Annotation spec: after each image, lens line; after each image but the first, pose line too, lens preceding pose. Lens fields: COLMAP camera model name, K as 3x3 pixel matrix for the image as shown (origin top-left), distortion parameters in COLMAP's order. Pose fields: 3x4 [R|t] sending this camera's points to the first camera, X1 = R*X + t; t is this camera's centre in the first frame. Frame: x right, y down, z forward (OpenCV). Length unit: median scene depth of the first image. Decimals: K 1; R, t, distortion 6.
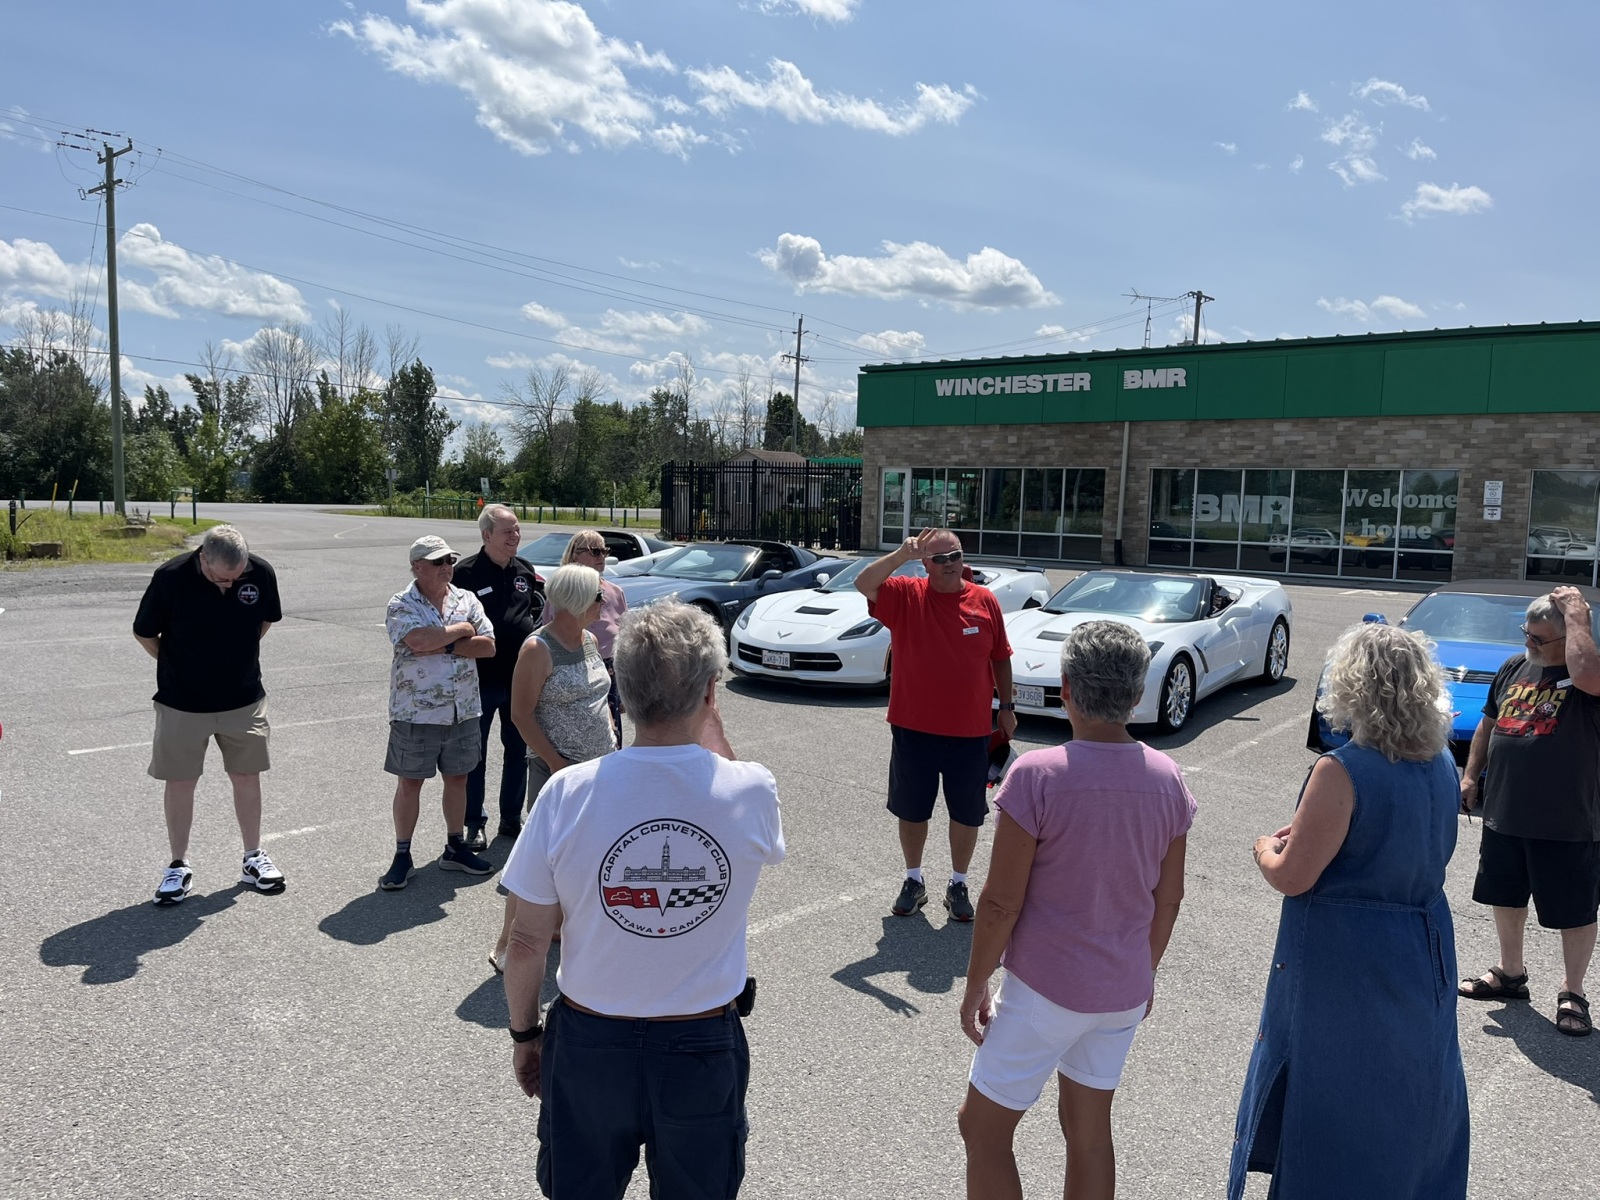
lens RADIAL K [[1224.9, 0, 800.0], [0, 1224.9, 600.0], [0, 0, 1]] dist [0.071048, -0.119092]
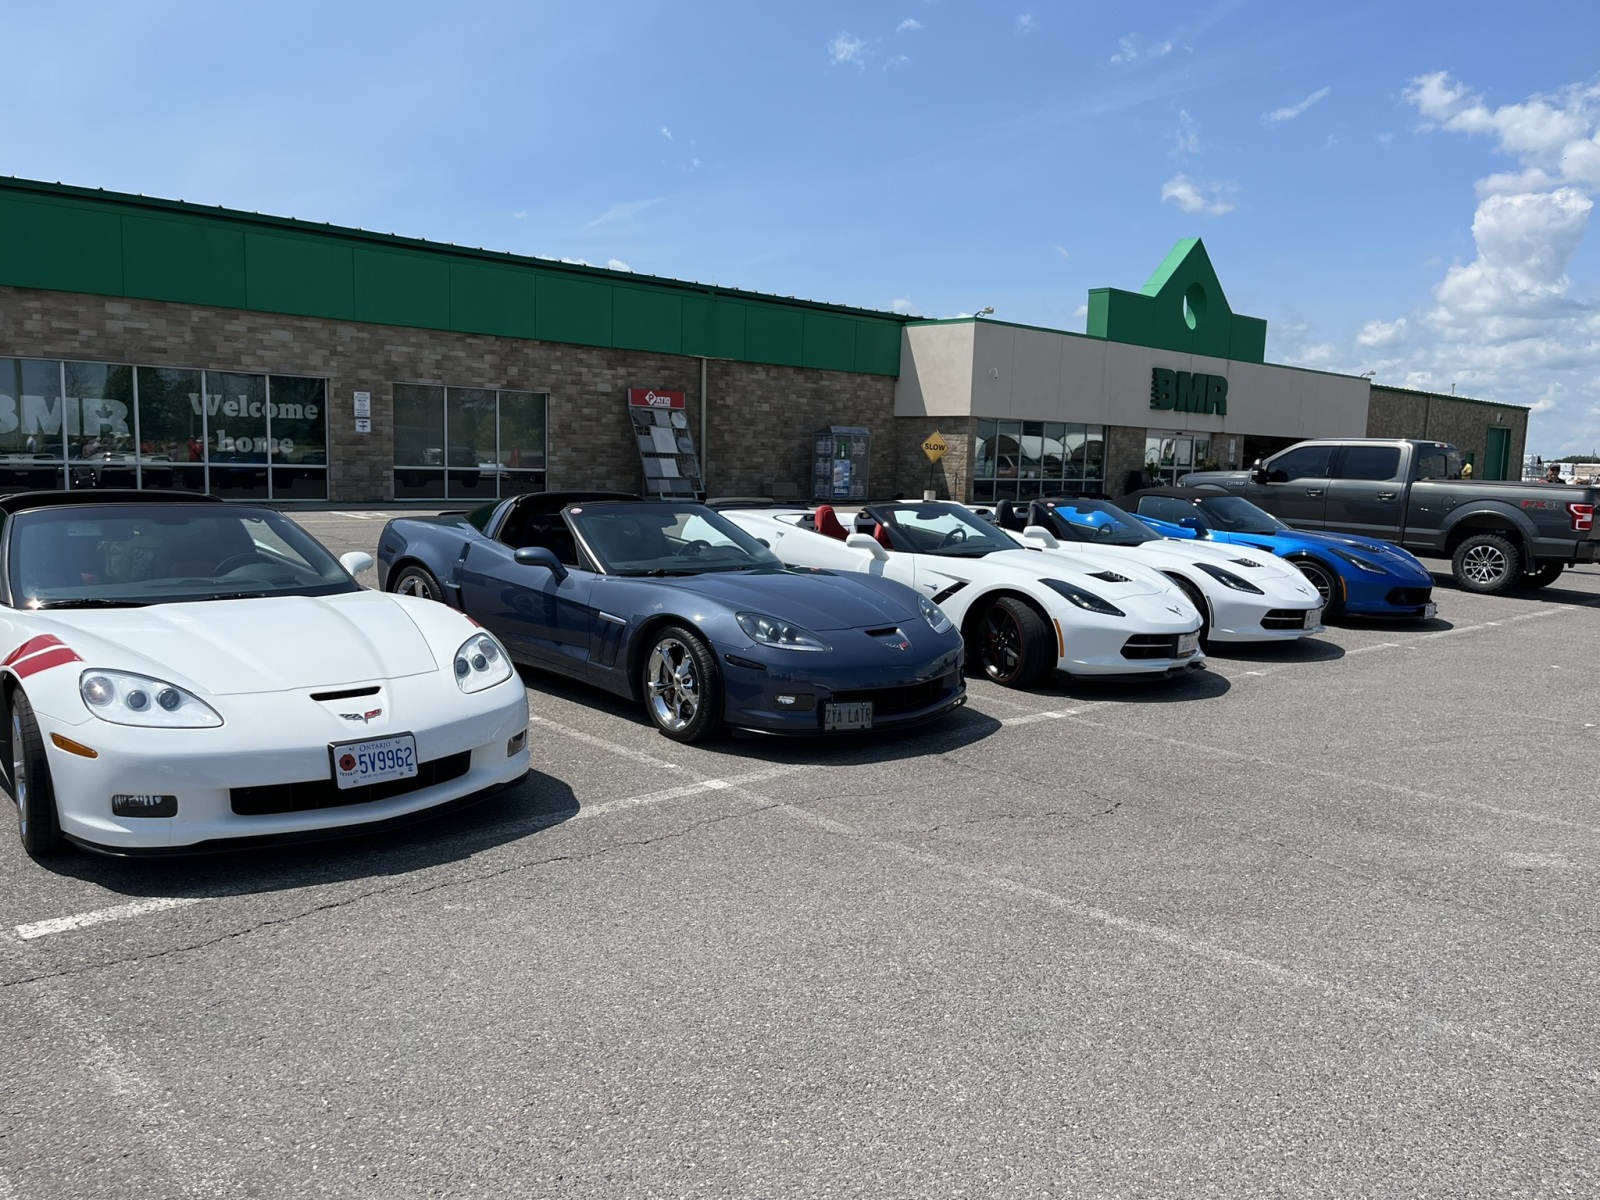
lens RADIAL K [[1224.9, 0, 800.0], [0, 1224.9, 600.0], [0, 0, 1]] dist [0.071048, -0.119092]
pose [[0.069380, -0.145621, 0.986905, -0.389412], [0.051295, 0.988501, 0.142251, -0.053345], [-0.996271, 0.040754, 0.076052, 0.573518]]
